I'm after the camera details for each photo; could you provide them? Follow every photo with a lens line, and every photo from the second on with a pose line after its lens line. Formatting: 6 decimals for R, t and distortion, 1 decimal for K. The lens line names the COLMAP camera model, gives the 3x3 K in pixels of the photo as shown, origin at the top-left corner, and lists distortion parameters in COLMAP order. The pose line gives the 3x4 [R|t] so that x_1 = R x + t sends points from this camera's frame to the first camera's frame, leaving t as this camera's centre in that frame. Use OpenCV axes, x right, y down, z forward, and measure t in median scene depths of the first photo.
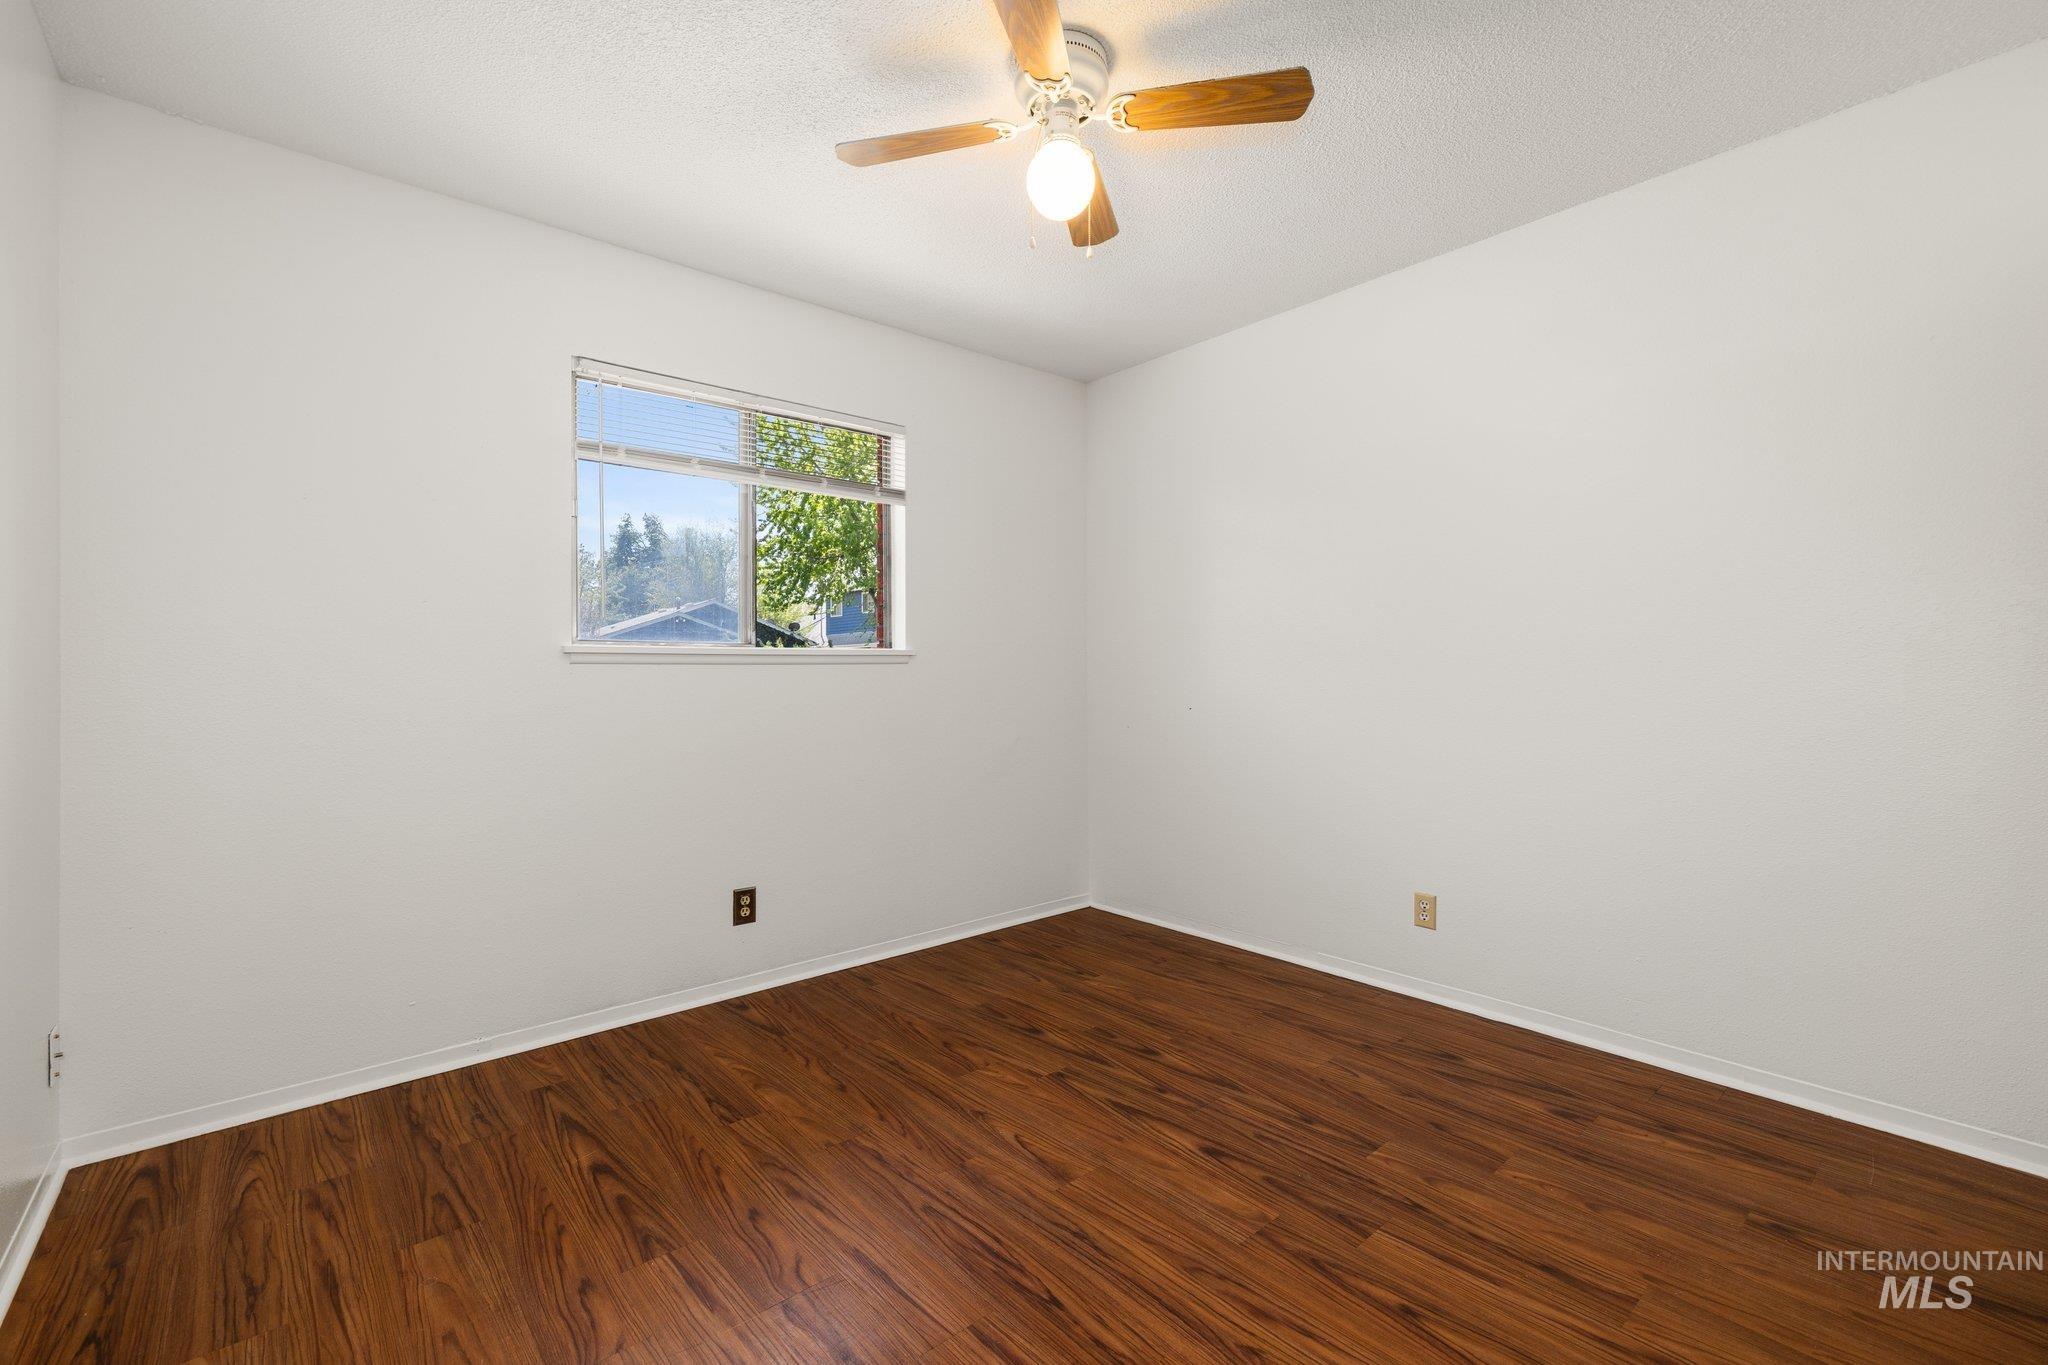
lens RADIAL K [[869.3, 0, 1035.5], [0, 869.3, 683.0], [0, 0, 1]] dist [0.001833, 0.001170]
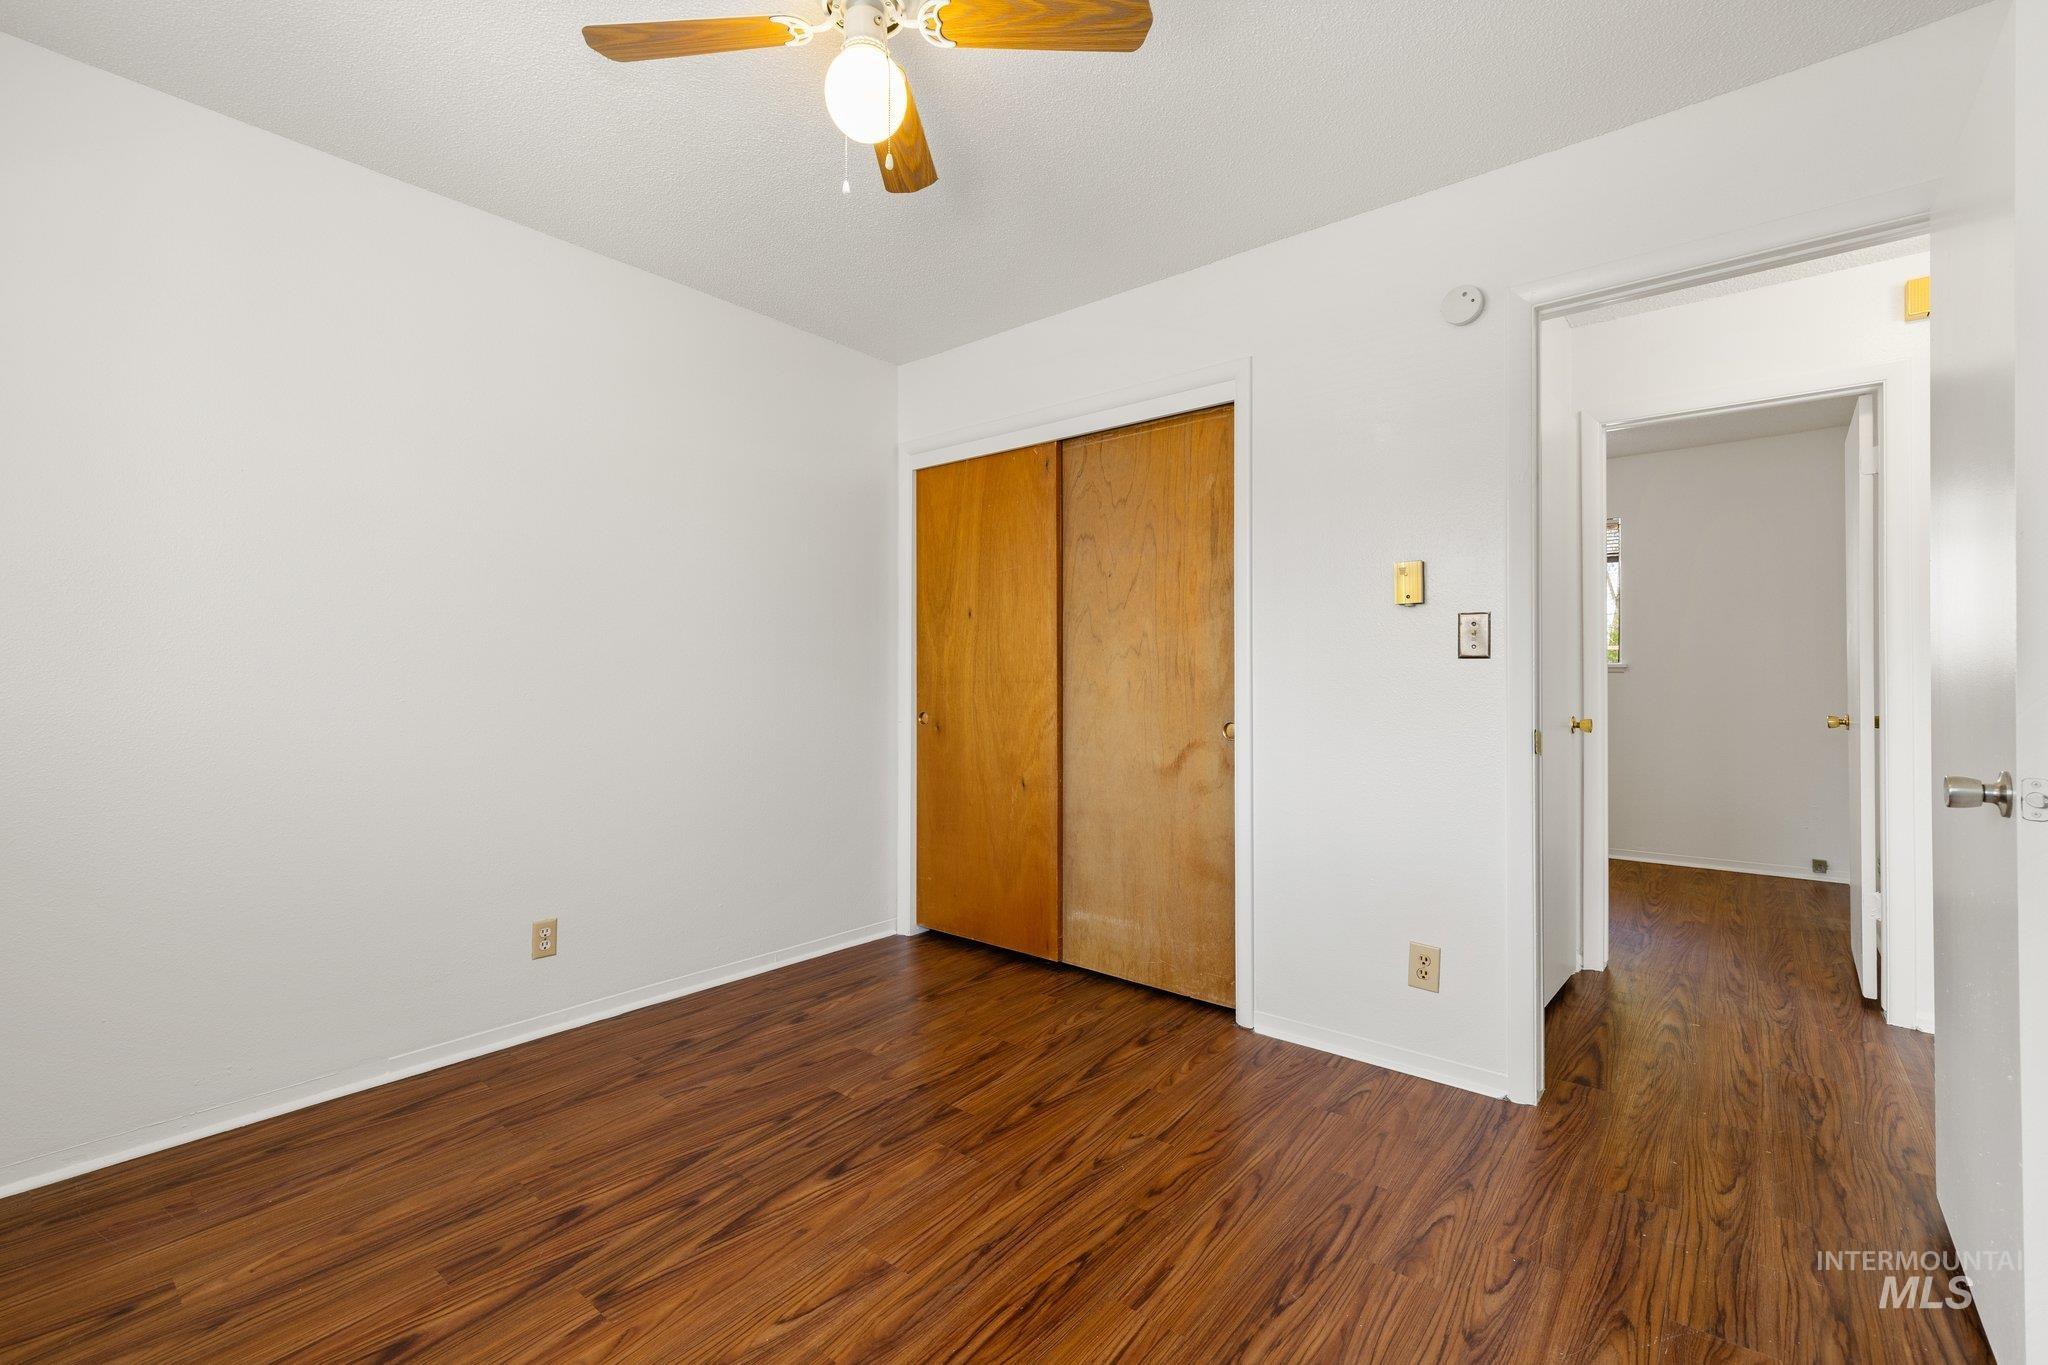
lens RADIAL K [[869.3, 0, 1035.7], [0, 869.3, 678.0], [0, 0, 1]] dist [0.001833, 0.001170]
pose [[-0.163194, 0.007301, 0.986567, -0.739471], [0.010821, 0.999926, -0.005610, -0.000170], [-0.986535, 0.009760, -0.163261, 0.876645]]
